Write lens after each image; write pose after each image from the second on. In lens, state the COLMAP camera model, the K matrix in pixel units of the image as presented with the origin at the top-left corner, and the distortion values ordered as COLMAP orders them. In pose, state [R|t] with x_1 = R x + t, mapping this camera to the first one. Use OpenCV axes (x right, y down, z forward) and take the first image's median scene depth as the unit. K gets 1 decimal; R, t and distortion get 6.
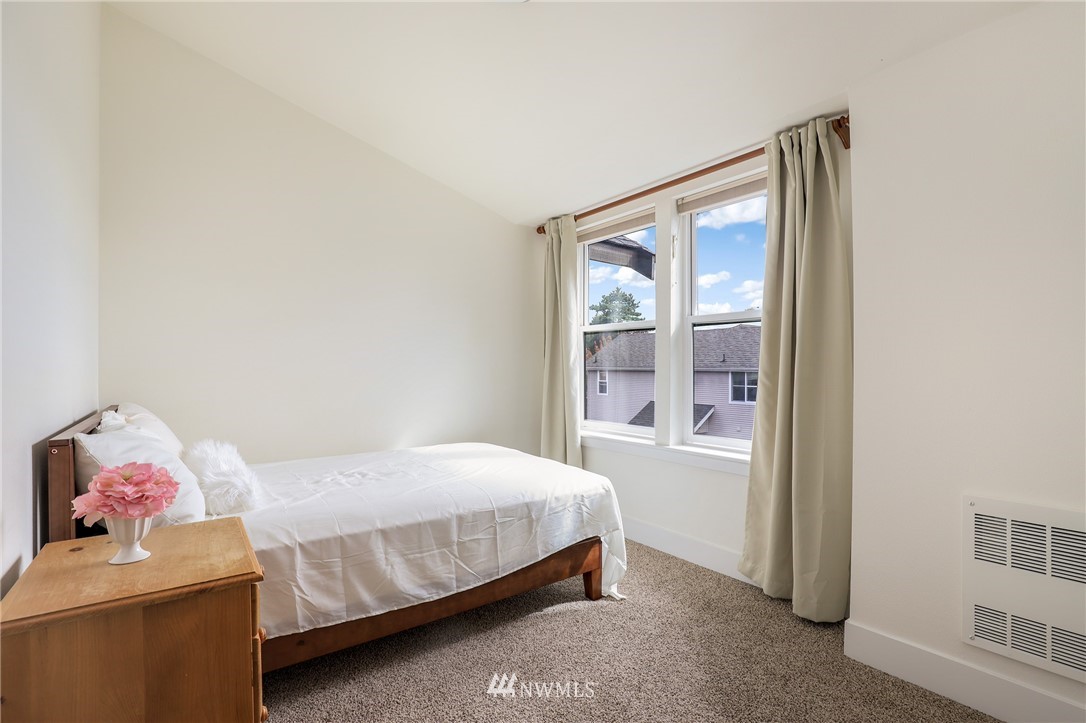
lens RADIAL K [[508.3, 0, 543.0], [0, 508.3, 361.5], [0, 0, 1]] dist [-0.027373, -0.000356]
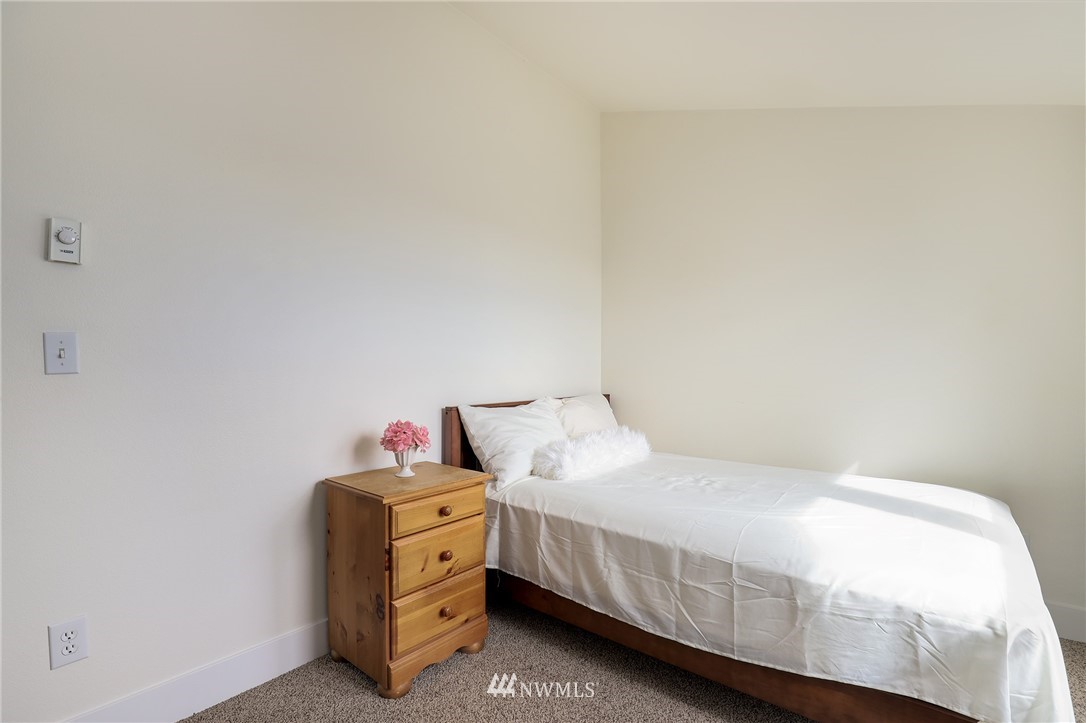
lens RADIAL K [[508.3, 0, 543.0], [0, 508.3, 361.5], [0, 0, 1]] dist [-0.027373, -0.000356]
pose [[0.242736, -0.000525, -0.970092, 0.586896], [0.002982, 0.999996, 0.000205, -0.001921], [0.970088, -0.002942, 0.242736, 0.598043]]
